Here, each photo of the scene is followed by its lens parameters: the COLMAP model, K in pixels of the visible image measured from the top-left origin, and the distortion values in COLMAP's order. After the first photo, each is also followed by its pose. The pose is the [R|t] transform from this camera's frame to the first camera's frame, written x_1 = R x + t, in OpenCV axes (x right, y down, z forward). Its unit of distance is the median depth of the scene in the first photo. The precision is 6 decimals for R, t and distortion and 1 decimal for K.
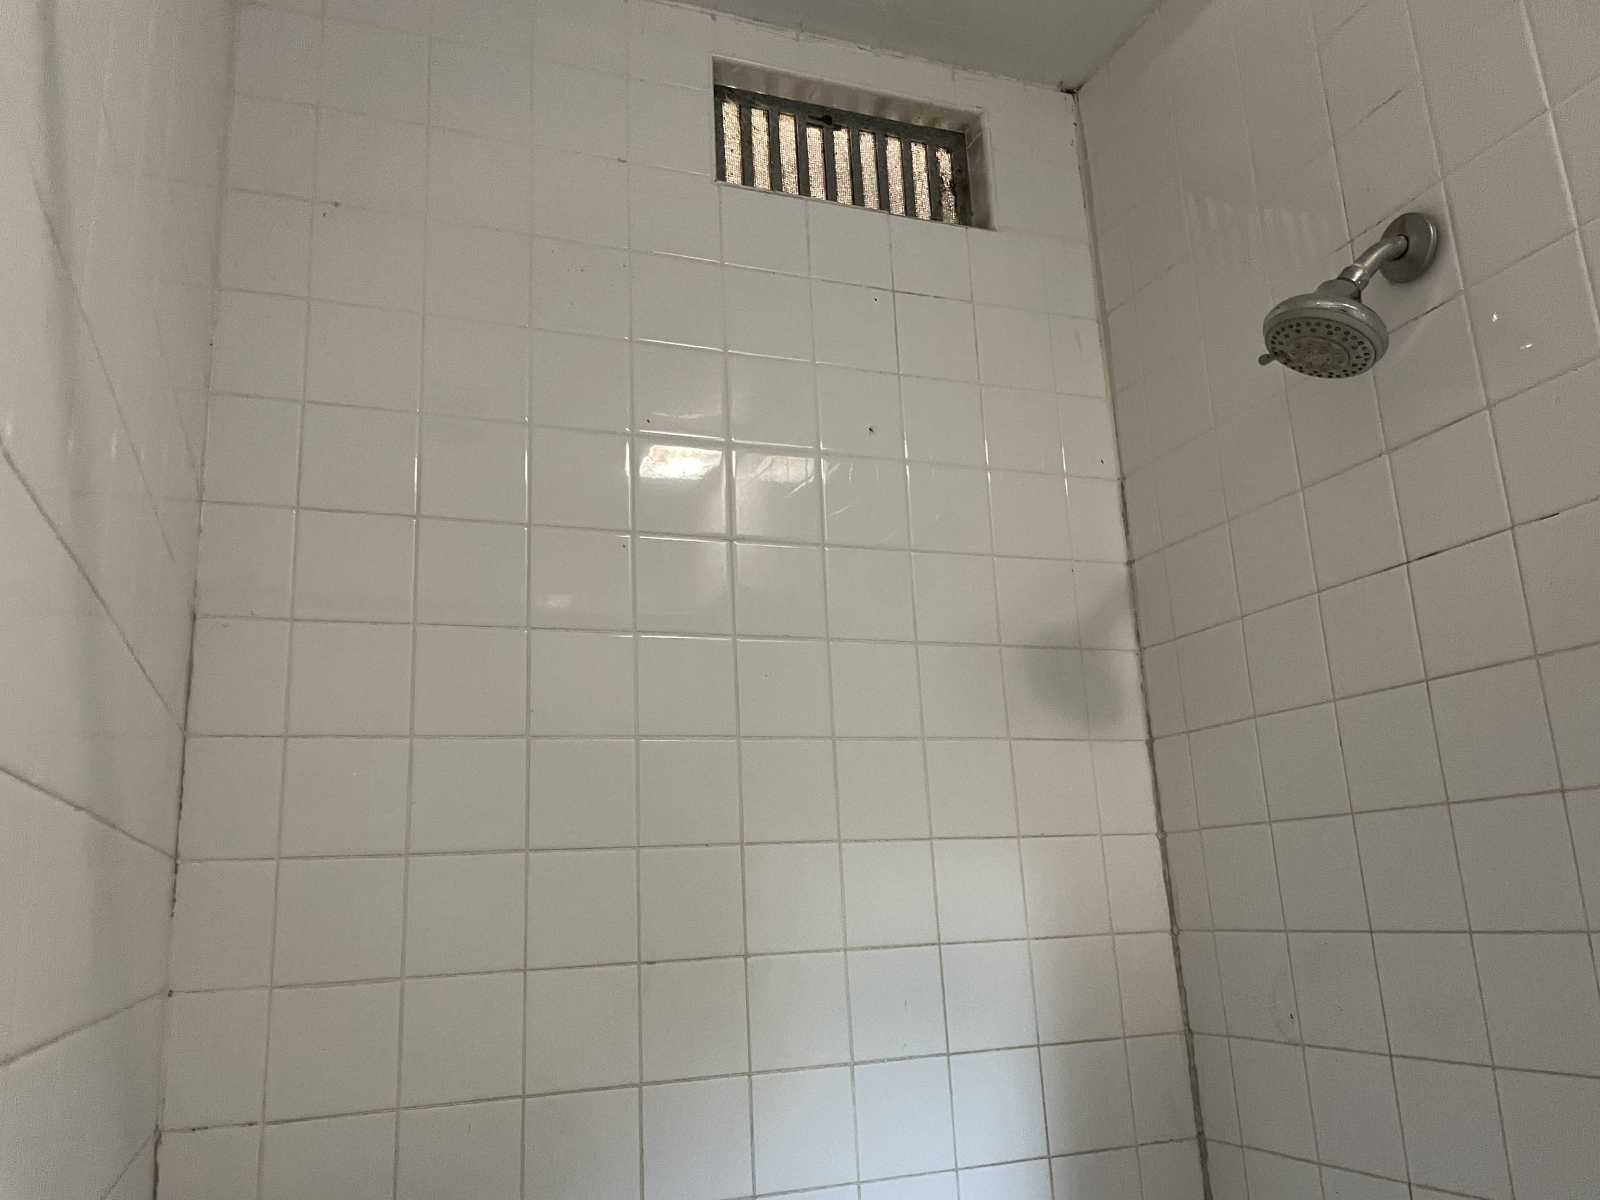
lens RADIAL K [[1215.6, 0, 799.8], [0, 1215.6, 604.5], [0, 0, 1]] dist [0.053028, -0.072012]
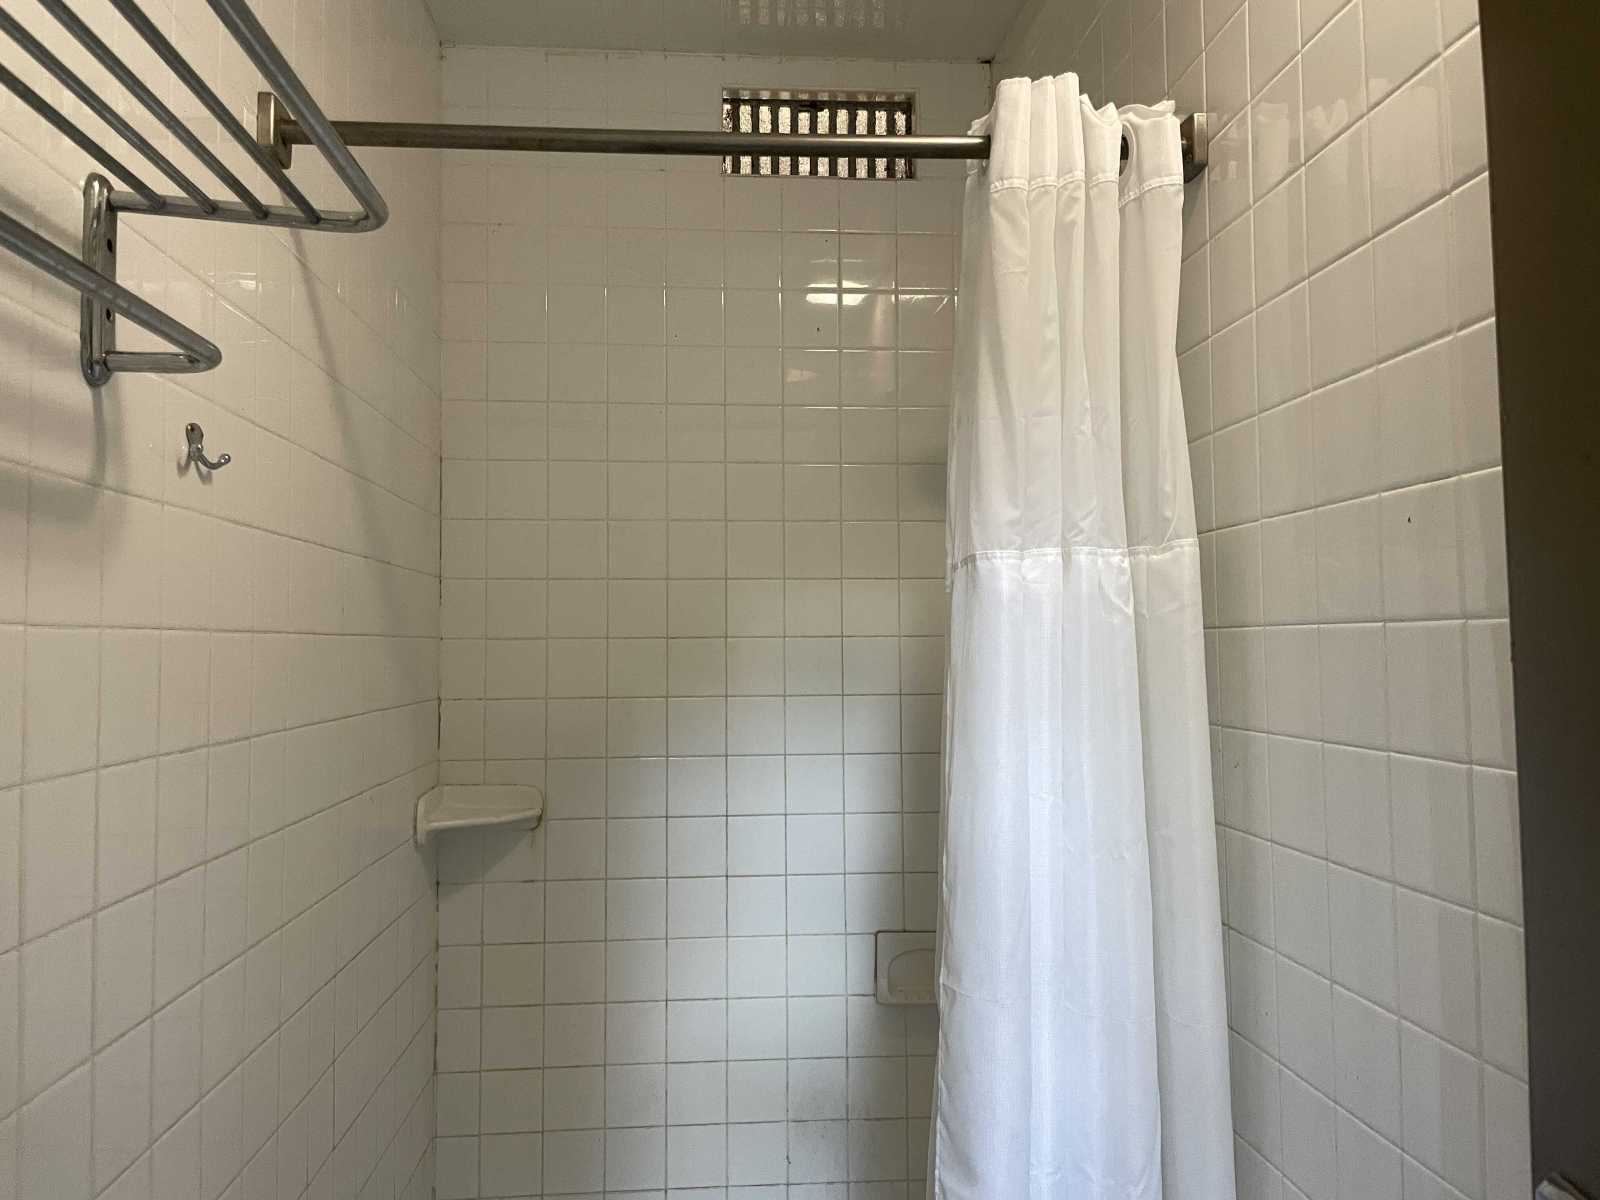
lens RADIAL K [[1215.6, 0, 797.7], [0, 1215.6, 595.4], [0, 0, 1]] dist [0.053028, -0.072012]
pose [[0.957698, 0.028150, -0.286394, 0.449852], [0.029017, 0.980686, 0.193425, -0.099098], [0.286308, -0.193554, 0.938384, -0.524887]]
